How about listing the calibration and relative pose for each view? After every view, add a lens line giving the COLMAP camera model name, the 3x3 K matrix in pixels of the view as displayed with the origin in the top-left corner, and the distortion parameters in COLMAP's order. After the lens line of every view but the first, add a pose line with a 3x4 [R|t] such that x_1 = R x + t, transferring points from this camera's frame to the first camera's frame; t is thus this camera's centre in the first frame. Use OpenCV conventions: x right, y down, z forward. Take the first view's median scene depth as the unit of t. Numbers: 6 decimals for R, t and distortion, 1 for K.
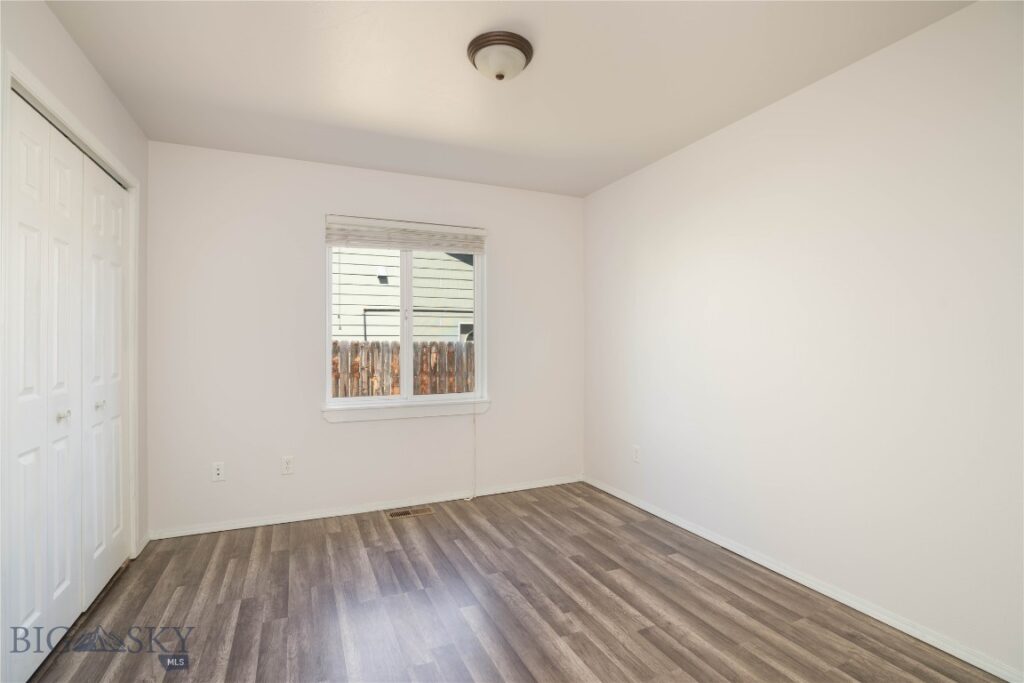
lens RADIAL K [[470.6, 0, 513.7], [0, 470.6, 340.6], [0, 0, 1]] dist [-0.039331, 0.011377]
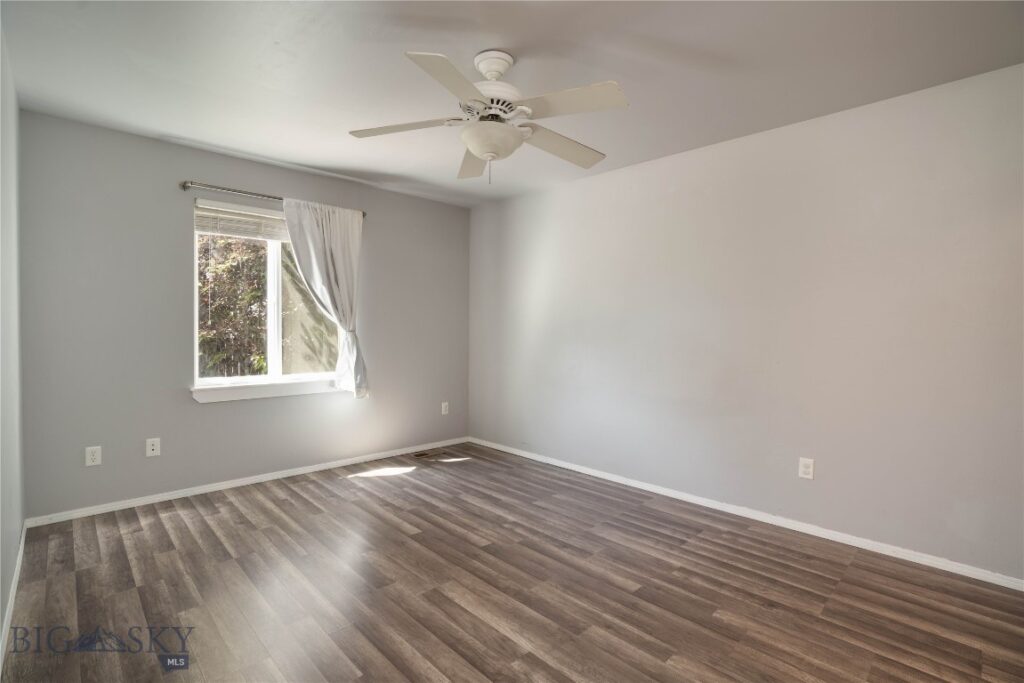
lens RADIAL K [[470.6, 0, 511.0], [0, 470.6, 338.5], [0, 0, 1]] dist [-0.039331, 0.011377]
pose [[-0.950673, 0.000386, -0.310195, 0.394995], [-0.004754, 0.999864, 0.015814, 0.046181], [0.310158, 0.016508, -0.950542, 1.776885]]
